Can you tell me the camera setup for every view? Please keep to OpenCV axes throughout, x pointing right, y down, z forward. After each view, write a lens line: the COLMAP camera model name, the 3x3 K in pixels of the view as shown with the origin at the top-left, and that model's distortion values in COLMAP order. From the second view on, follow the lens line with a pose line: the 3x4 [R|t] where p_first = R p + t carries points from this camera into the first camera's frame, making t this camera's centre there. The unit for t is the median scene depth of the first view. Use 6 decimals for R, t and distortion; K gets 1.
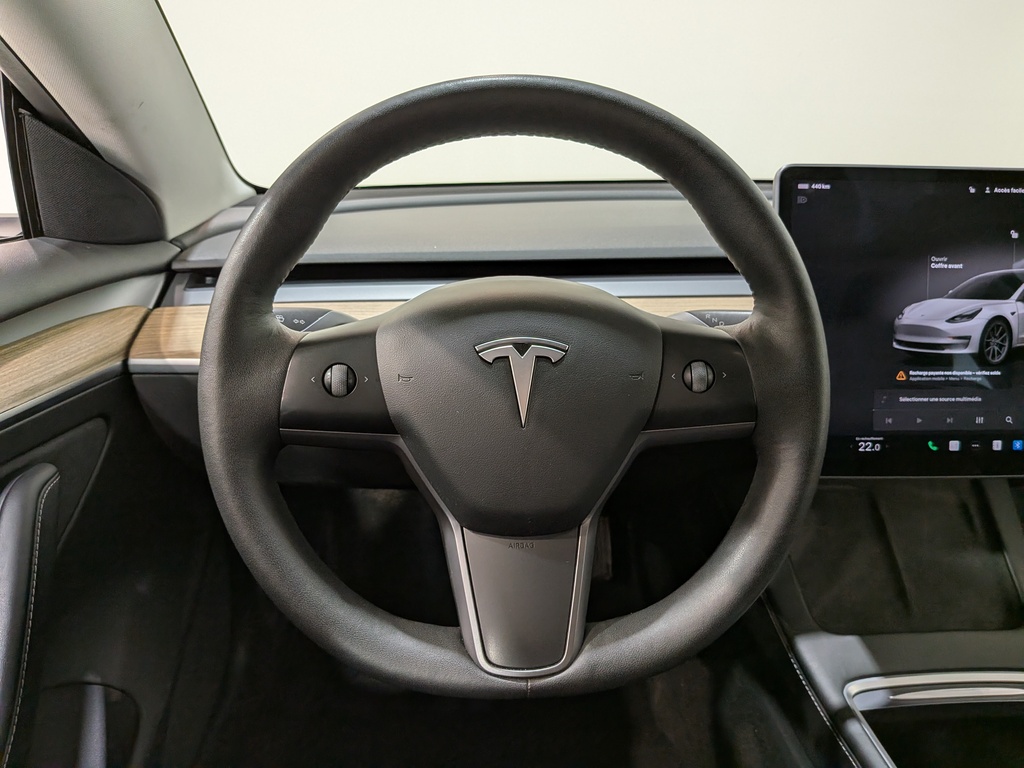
lens RADIAL K [[753.5, 0, 513.8], [0, 753.5, 400.6], [0, 0, 1]] dist [0.047415, -0.081433]
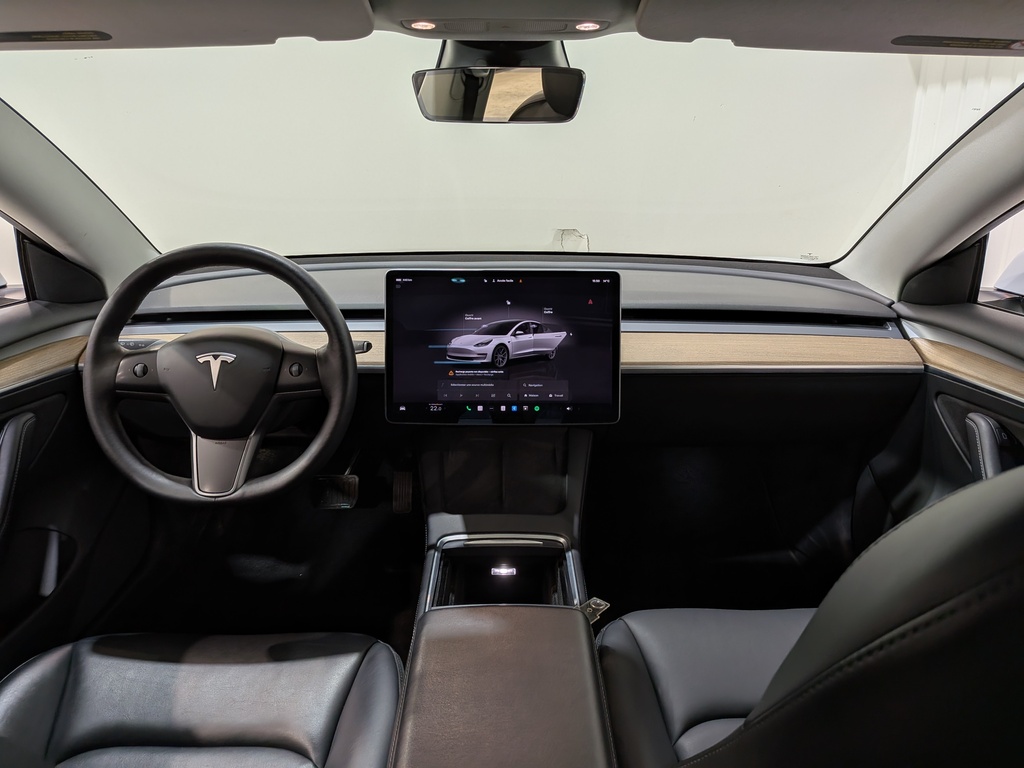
lens RADIAL K [[753.5, 0, 517.3], [0, 753.5, 386.4], [0, 0, 1]] dist [0.047415, -0.081433]
pose [[0.998971, 0.005821, -0.044988, 0.777863], [-0.007707, 0.999093, -0.041866, 0.084335], [0.044703, 0.042170, 0.998110, -0.974415]]
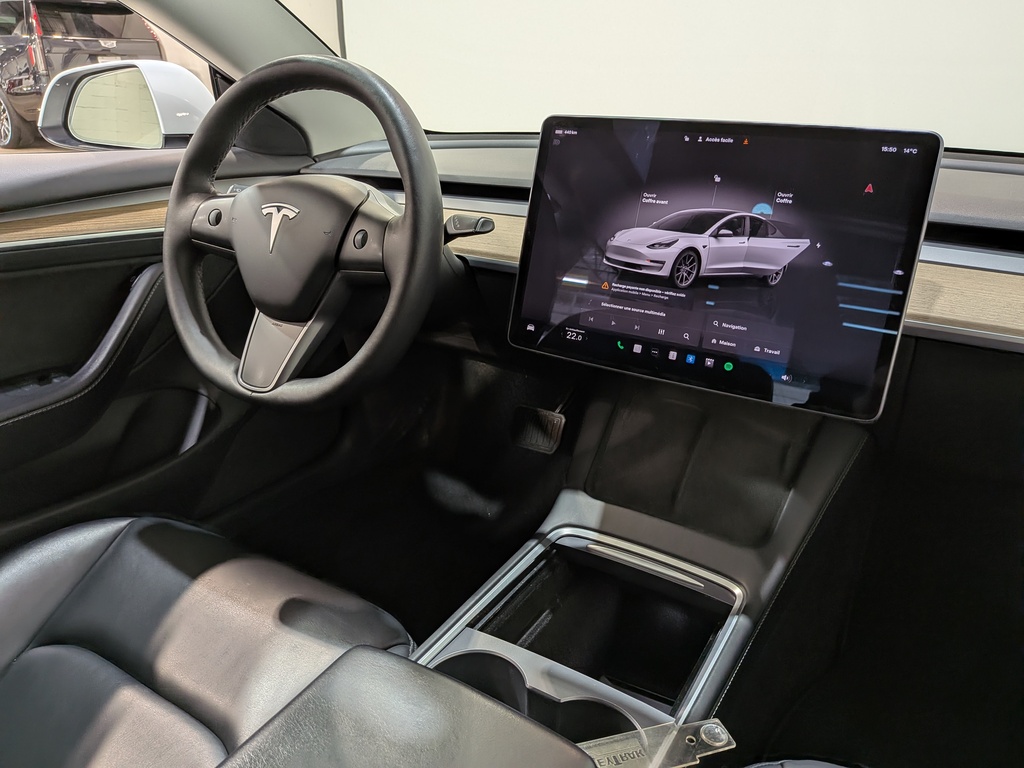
lens RADIAL K [[753.5, 0, 509.5], [0, 753.5, 383.6], [0, 0, 1]] dist [0.047415, -0.081433]
pose [[0.819094, 0.212369, -0.532901, 1.093123], [-0.198891, 0.976464, 0.083430, 0.054977], [0.538077, 0.037652, 0.842054, -0.146750]]
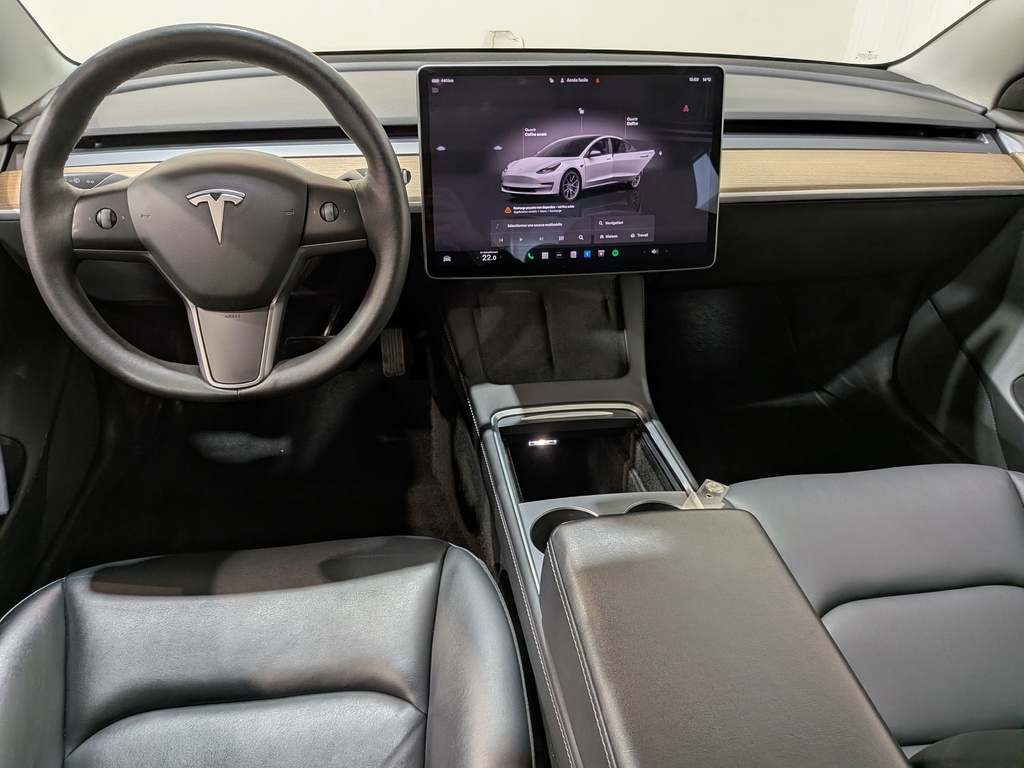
lens RADIAL K [[753.5, 0, 491.1], [0, 753.5, 388.5], [0, 0, 1]] dist [0.047415, -0.081433]
pose [[0.996773, -0.039140, 0.070077, 0.355755], [0.025659, 0.982620, 0.183845, 0.040965], [-0.076055, -0.181453, 0.980454, -0.571530]]
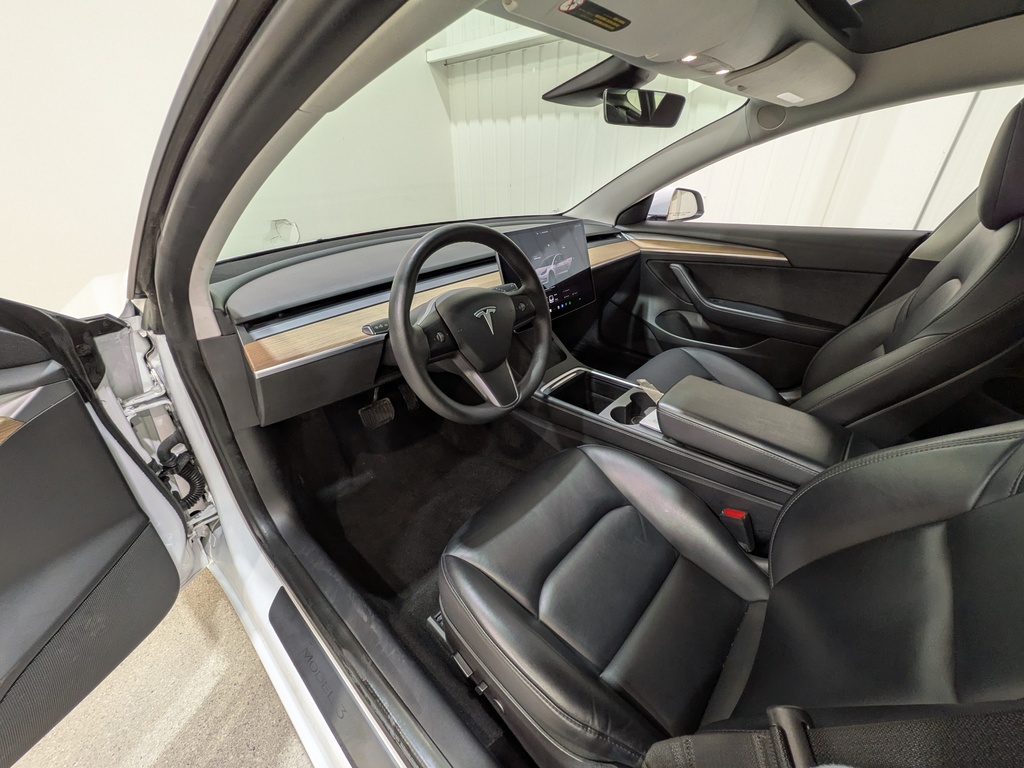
lens RADIAL K [[406.5, 0, 521.4], [0, 406.5, 380.7], [0, 0, 1]] dist [-0.003927, -0.000282]
pose [[0.704096, -0.353133, 0.616073, -0.765640], [0.256923, 0.935489, 0.242592, -0.125781], [-0.661997, -0.012525, 0.749402, -0.295644]]
